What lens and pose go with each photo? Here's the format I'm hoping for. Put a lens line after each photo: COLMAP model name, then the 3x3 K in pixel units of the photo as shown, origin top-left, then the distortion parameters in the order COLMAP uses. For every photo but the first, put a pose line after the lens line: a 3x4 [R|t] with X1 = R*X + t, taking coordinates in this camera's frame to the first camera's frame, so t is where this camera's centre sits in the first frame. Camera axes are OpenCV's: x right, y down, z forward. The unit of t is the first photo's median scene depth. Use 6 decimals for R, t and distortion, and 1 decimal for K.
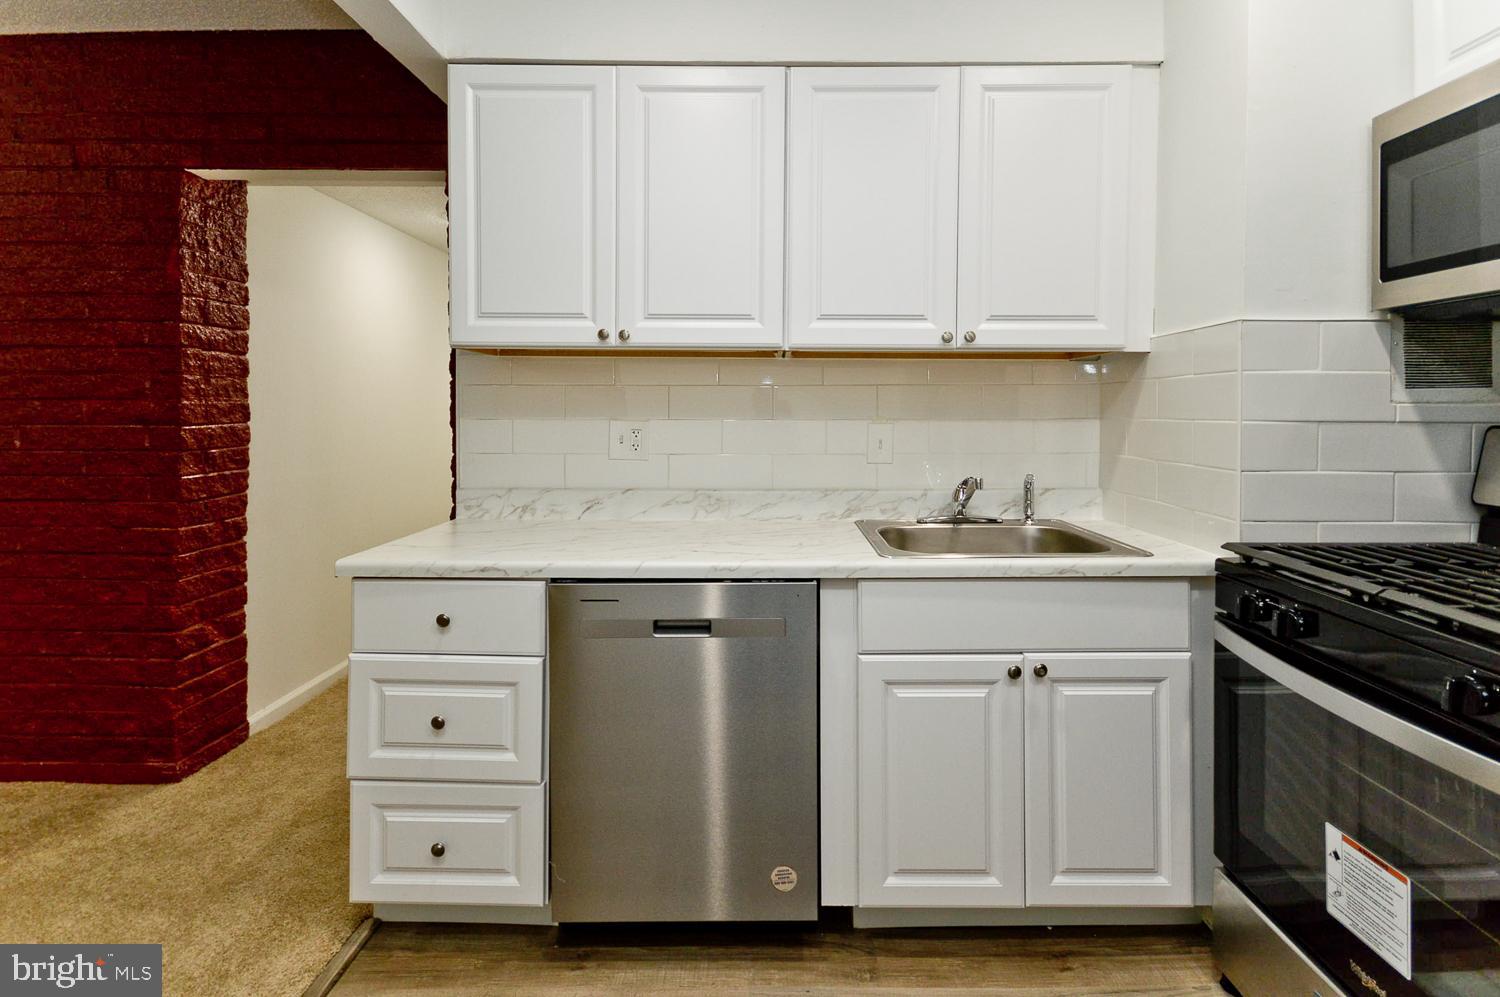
lens RADIAL K [[685.9, 0, 750.8], [0, 685.9, 433.9], [0, 0, 1]] dist [0.007091, -0.000248]
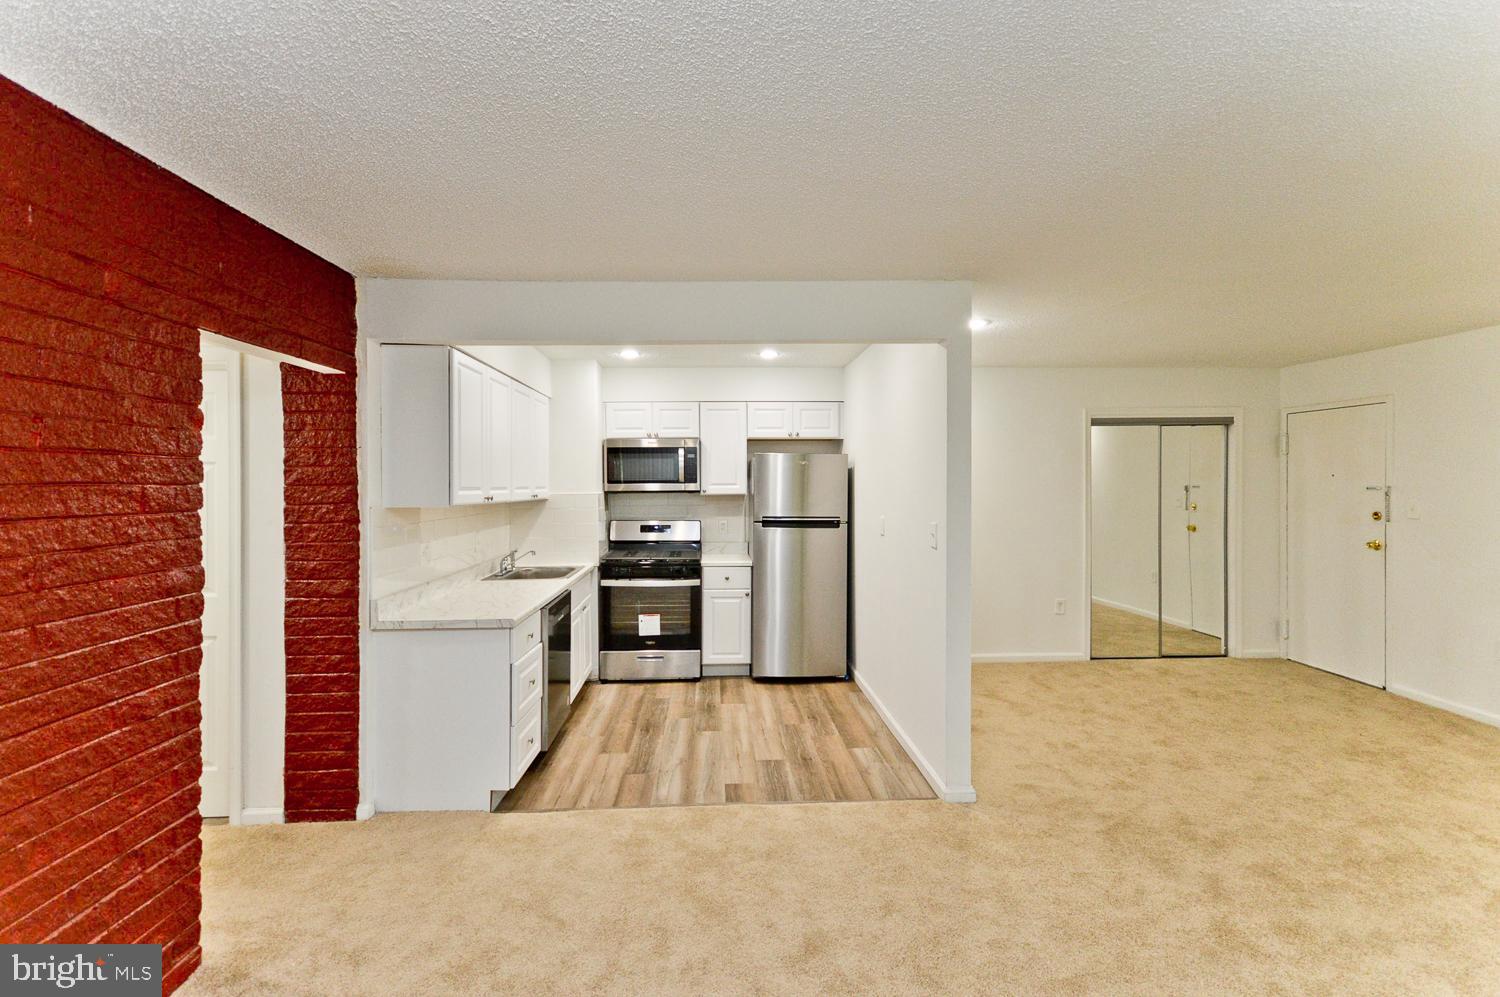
lens RADIAL K [[666.9, 0, 747.1], [0, 666.9, 491.5], [0, 0, 1]] dist [0.004114, 0.000031]
pose [[-0.049635, -0.015776, 0.998643, -1.871539], [0.036467, 0.999180, 0.017597, -0.145066], [-0.998101, 0.037291, -0.049019, 0.277643]]
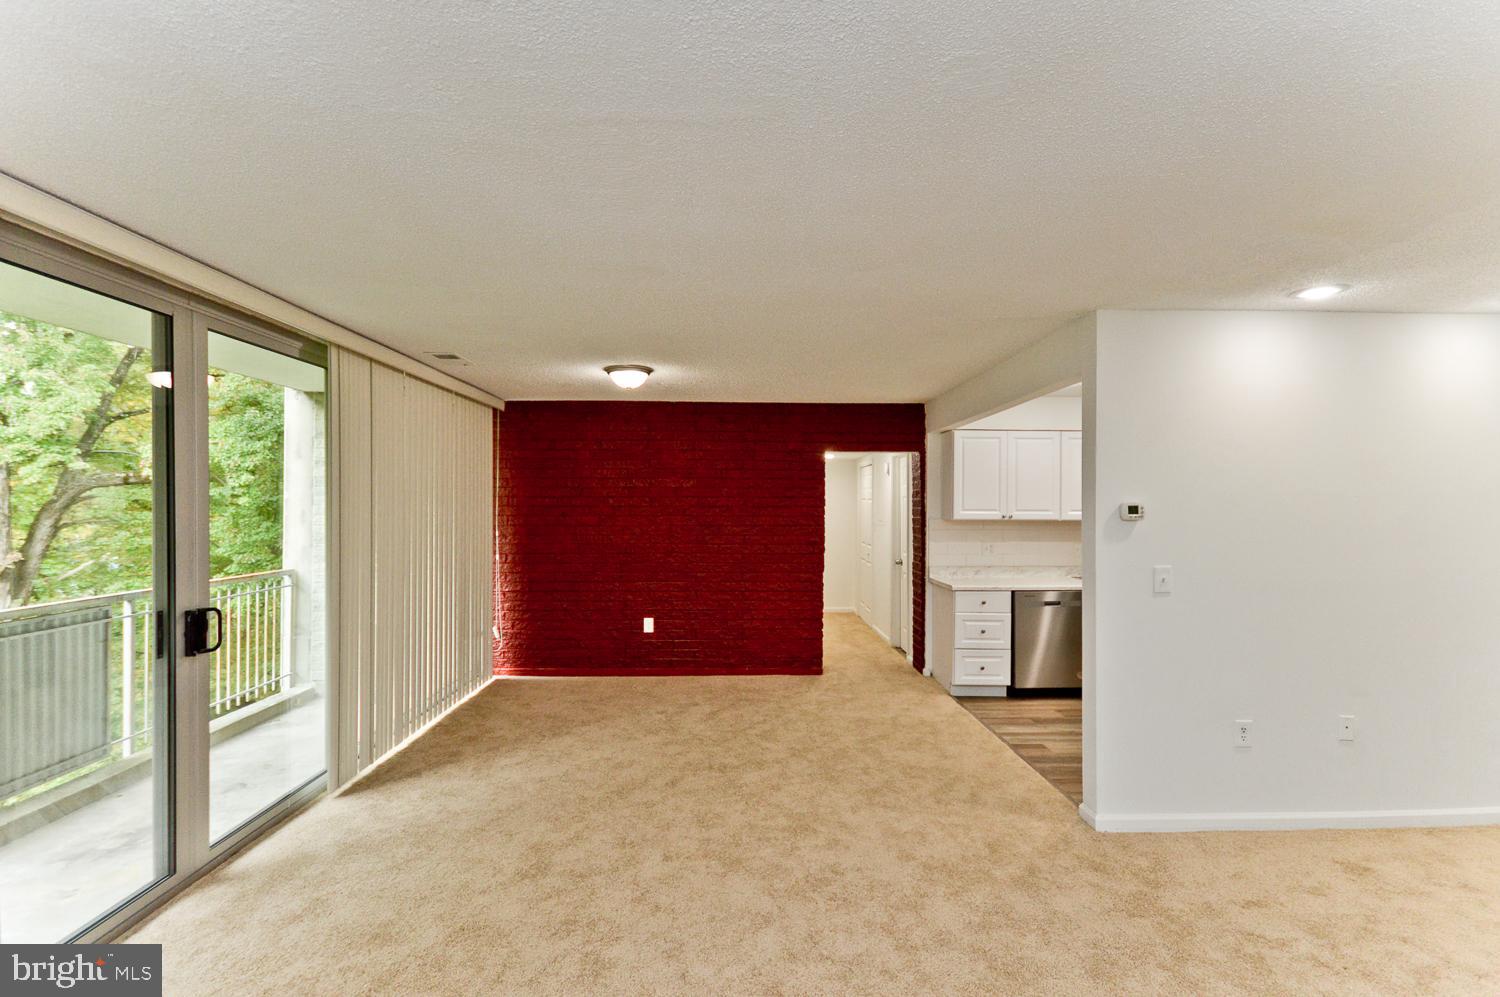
lens RADIAL K [[660.1, 0, 747.9], [0, 660.1, 493.7], [0, 0, 1]] dist [0.010368, 0.000022]
pose [[0.999488, -0.006014, 0.031429, -1.256064], [0.007538, 0.998790, -0.048600, -0.093952], [-0.031098, 0.048812, 0.998324, -1.704993]]
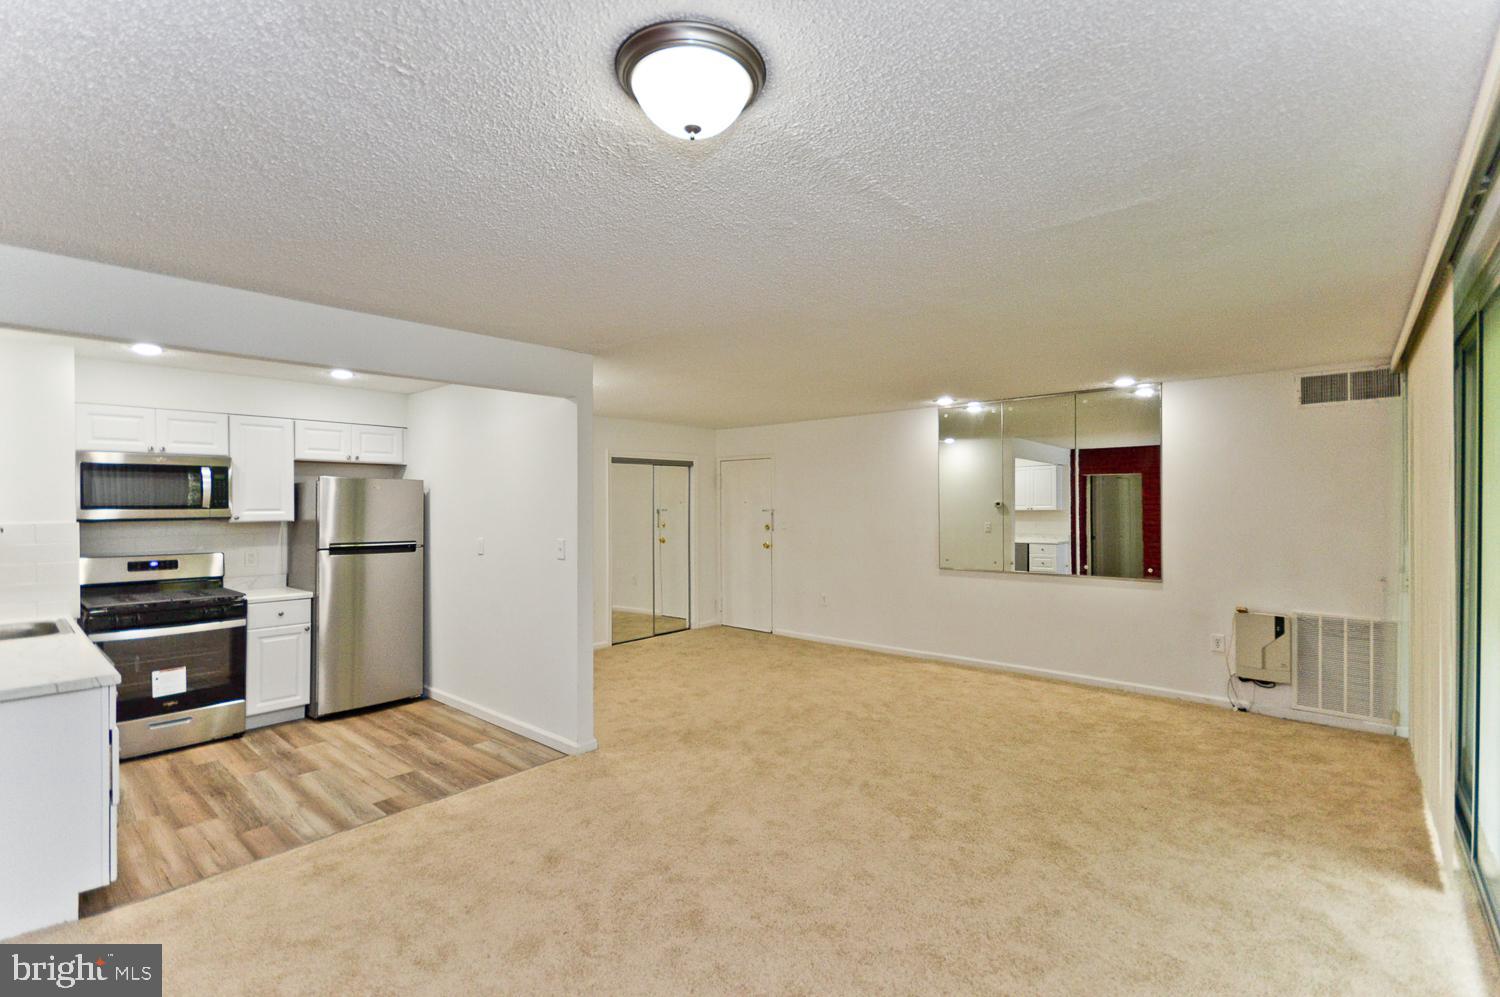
lens RADIAL K [[664.7, 0, 754.3], [0, 664.7, 502.2], [0, 0, 1]] dist [0.002562, 0.000315]
pose [[-0.760265, 0.003414, 0.649605, -2.044650], [0.023671, 0.999468, 0.022450, -0.167325], [-0.649182, 0.032445, -0.759941, 0.866464]]
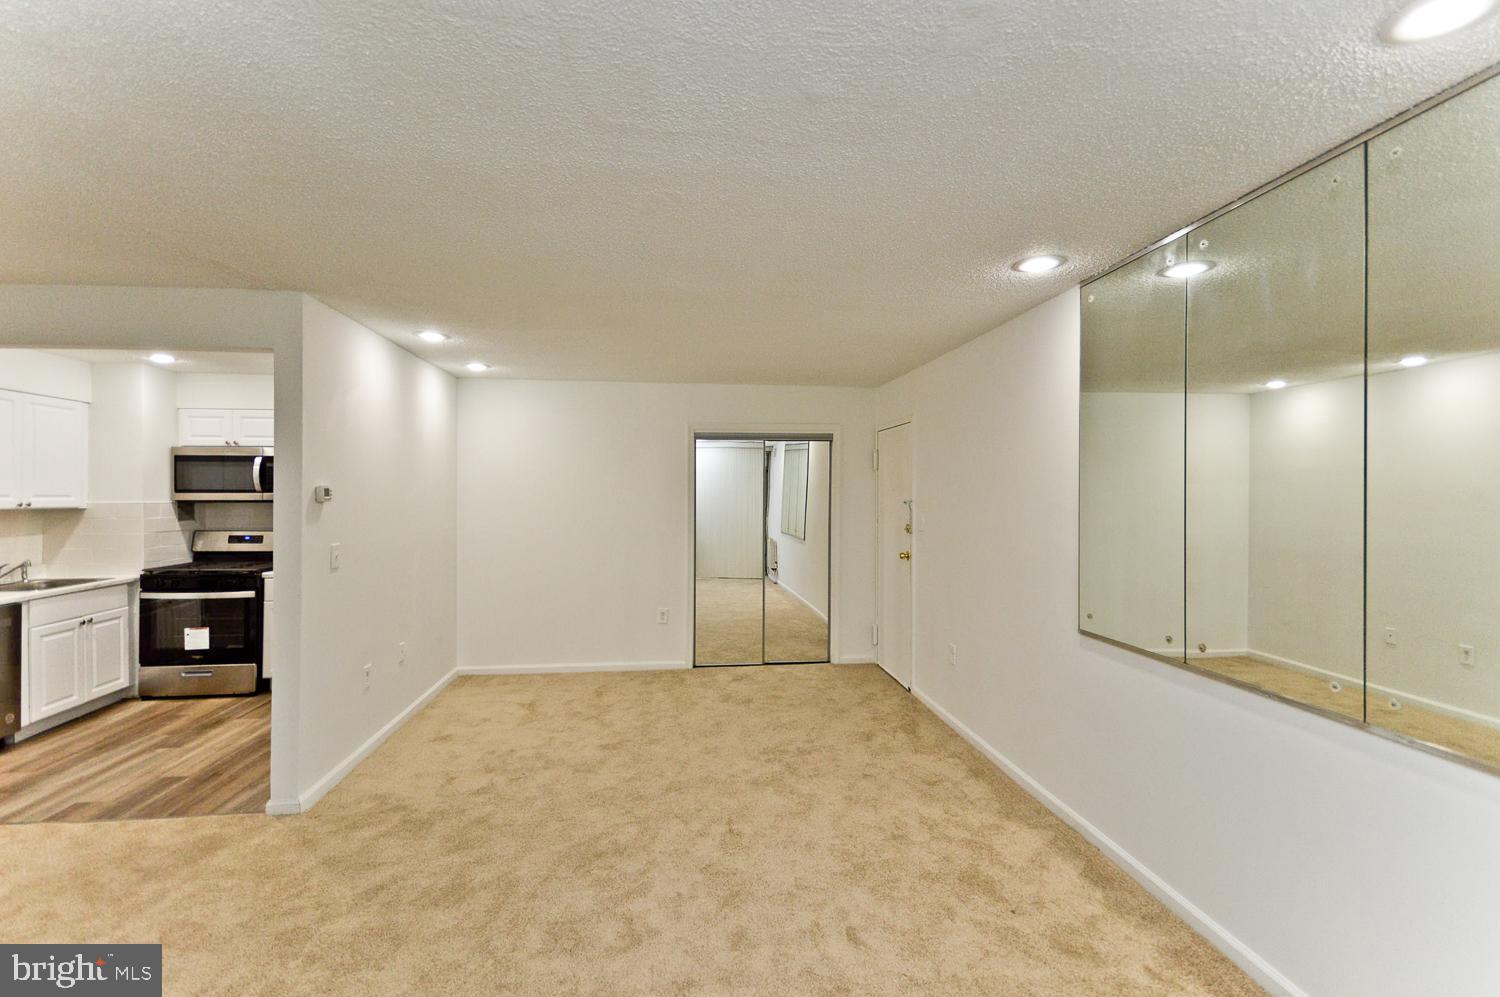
lens RADIAL K [[663.0, 0, 750.0], [0, 663.0, 498.5], [0, 0, 1]] dist [0.013833, -0.005752]
pose [[-0.130481, -0.009611, 0.991404, -2.013223], [0.028385, 0.999507, 0.013426, -0.101666], [-0.991044, 0.029893, -0.130144, -1.052467]]
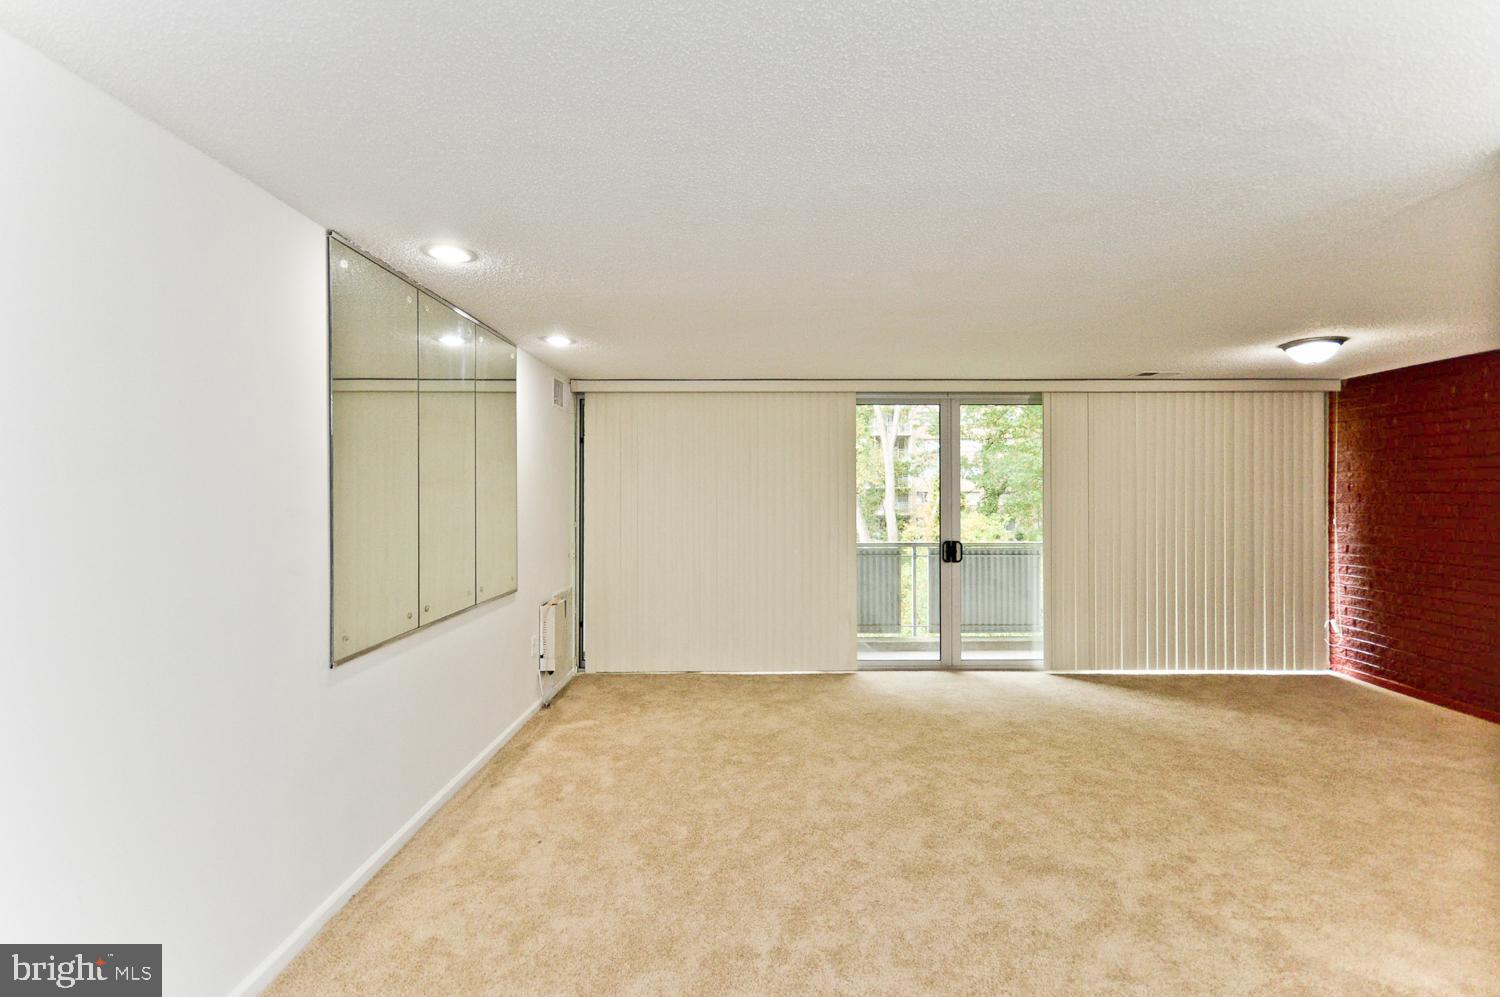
lens RADIAL K [[650.0, 0, 747.6], [0, 650.0, 504.9], [0, 0, 1]] dist [0.001934, 0.000062]
pose [[0.004127, 0.005252, -0.999978, 0.304703], [-0.033413, 0.999429, 0.005112, -0.076888], [0.999433, 0.033391, 0.004300, -1.233879]]
